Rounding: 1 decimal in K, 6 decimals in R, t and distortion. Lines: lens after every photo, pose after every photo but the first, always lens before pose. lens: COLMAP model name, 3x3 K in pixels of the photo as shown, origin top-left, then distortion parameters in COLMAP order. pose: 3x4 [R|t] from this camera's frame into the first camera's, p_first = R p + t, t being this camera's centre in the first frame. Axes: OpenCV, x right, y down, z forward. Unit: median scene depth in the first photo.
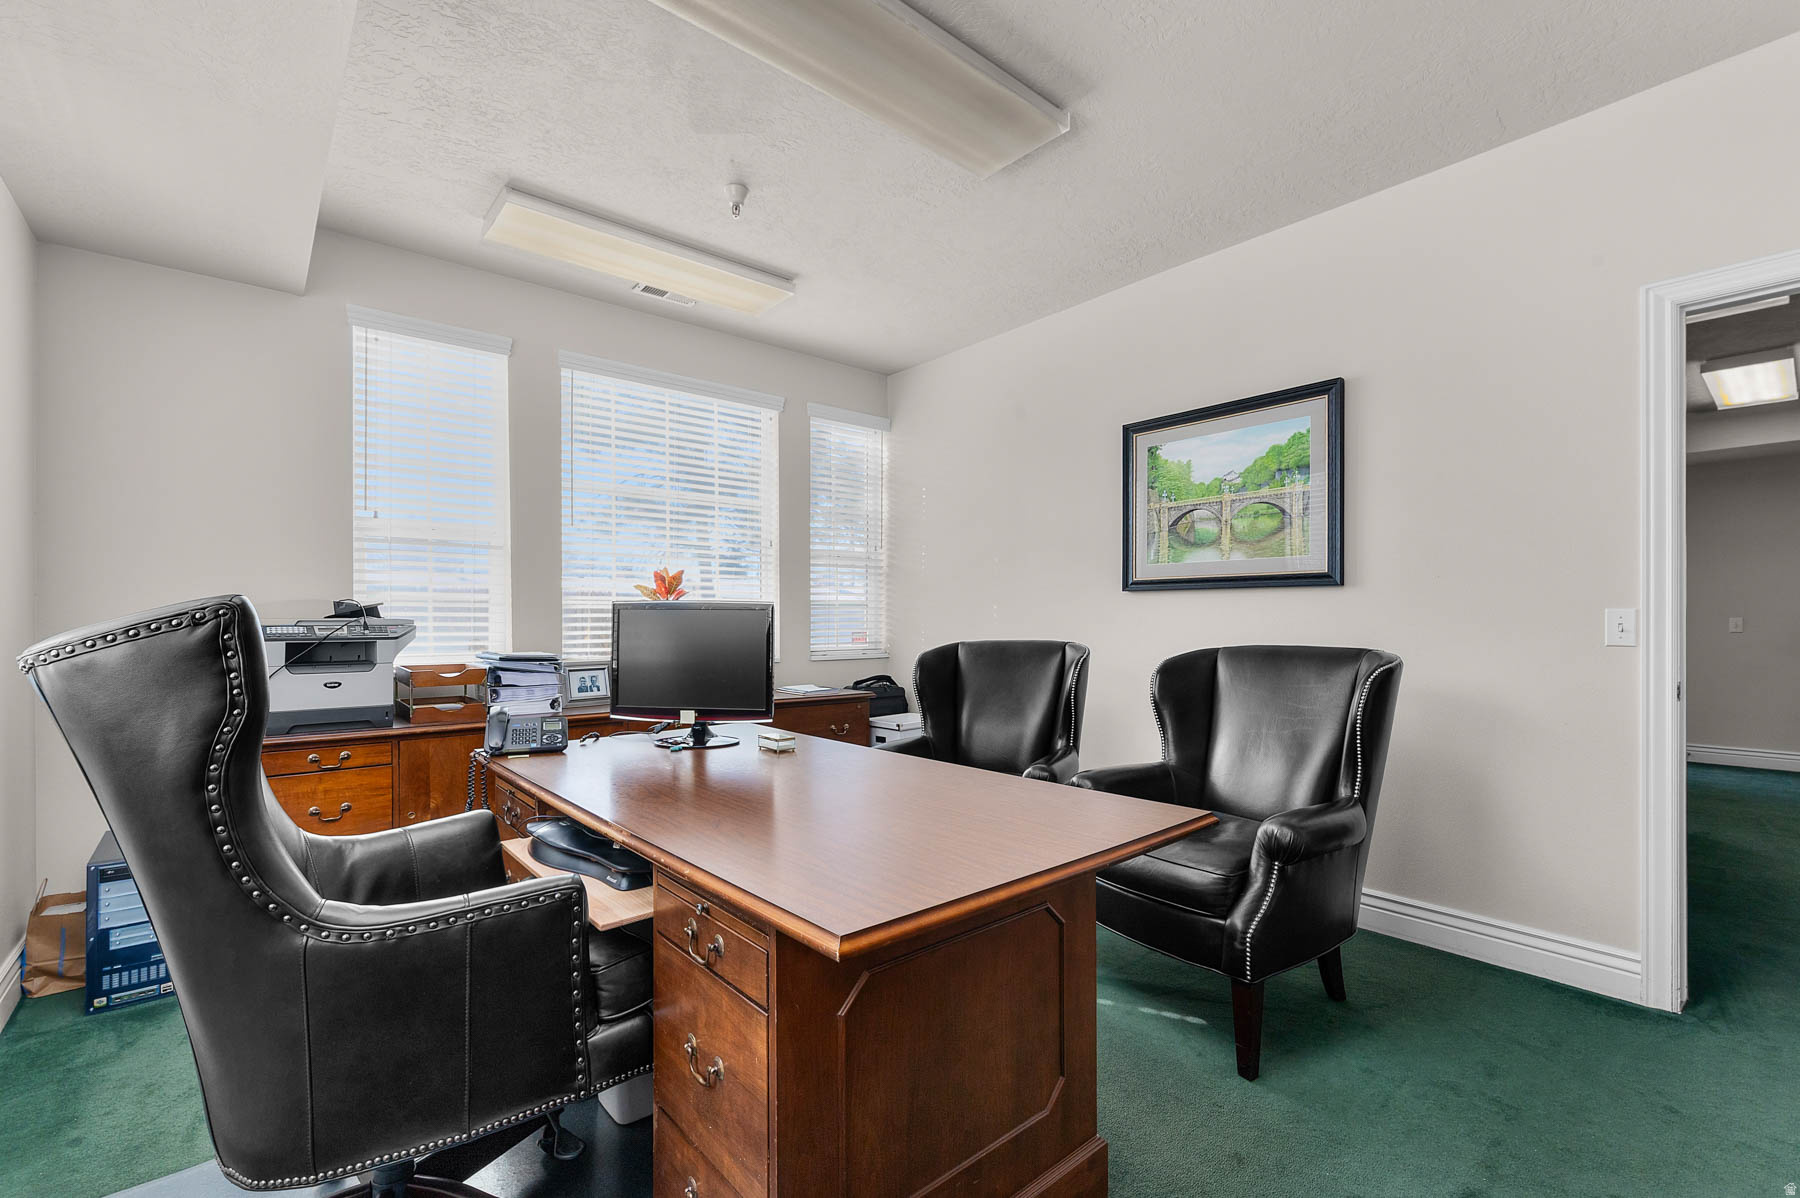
lens RADIAL K [[787.8, 0, 902.7], [0, 787.8, 613.9], [0, 0, 1]] dist [-0.001539, -0.000130]
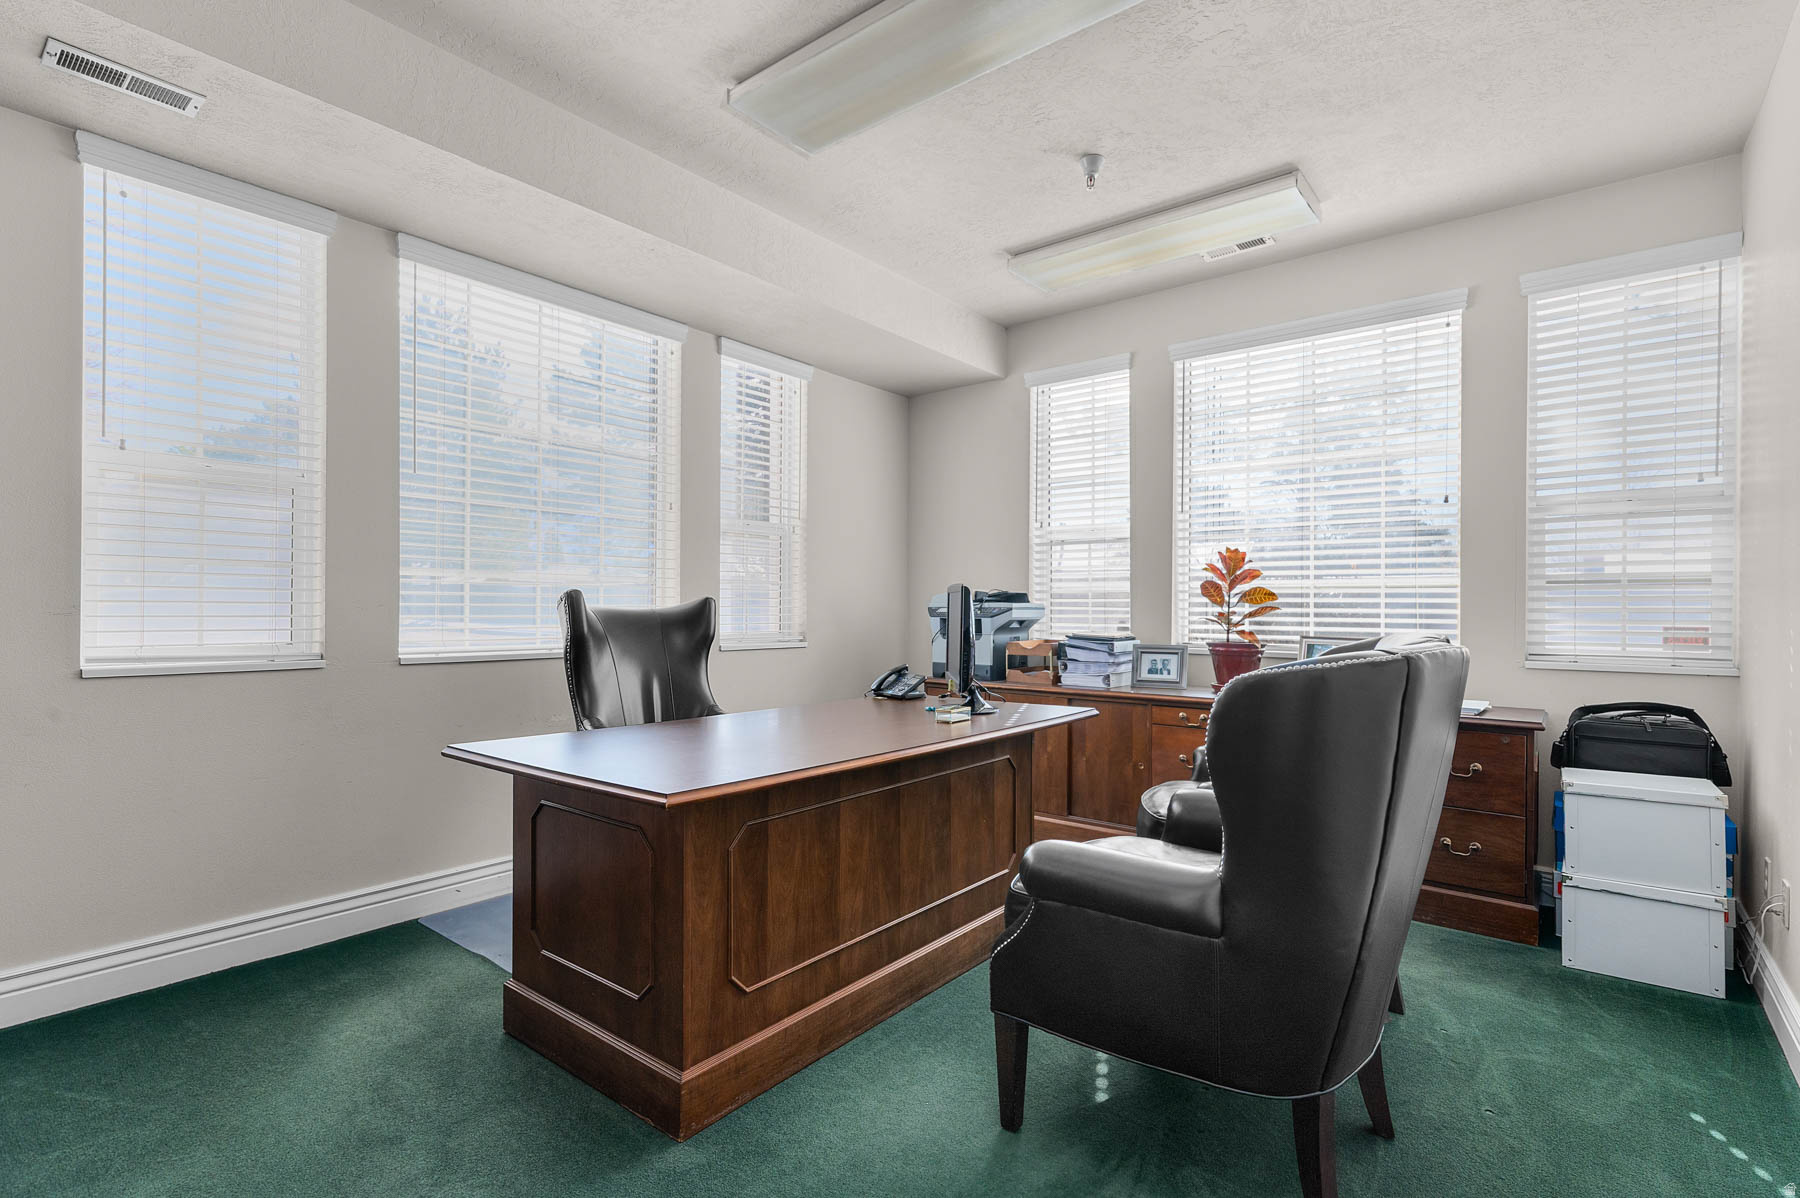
lens RADIAL K [[836.4, 0, 902.8], [0, 836.4, 602.3], [0, 0, 1]] dist [-0.000804, 0.000038]
pose [[0.182007, -0.009638, -0.983250, 0.612825], [-0.001908, 0.999947, -0.010155, 0.016684], [0.983295, 0.003724, 0.181979, 0.472343]]
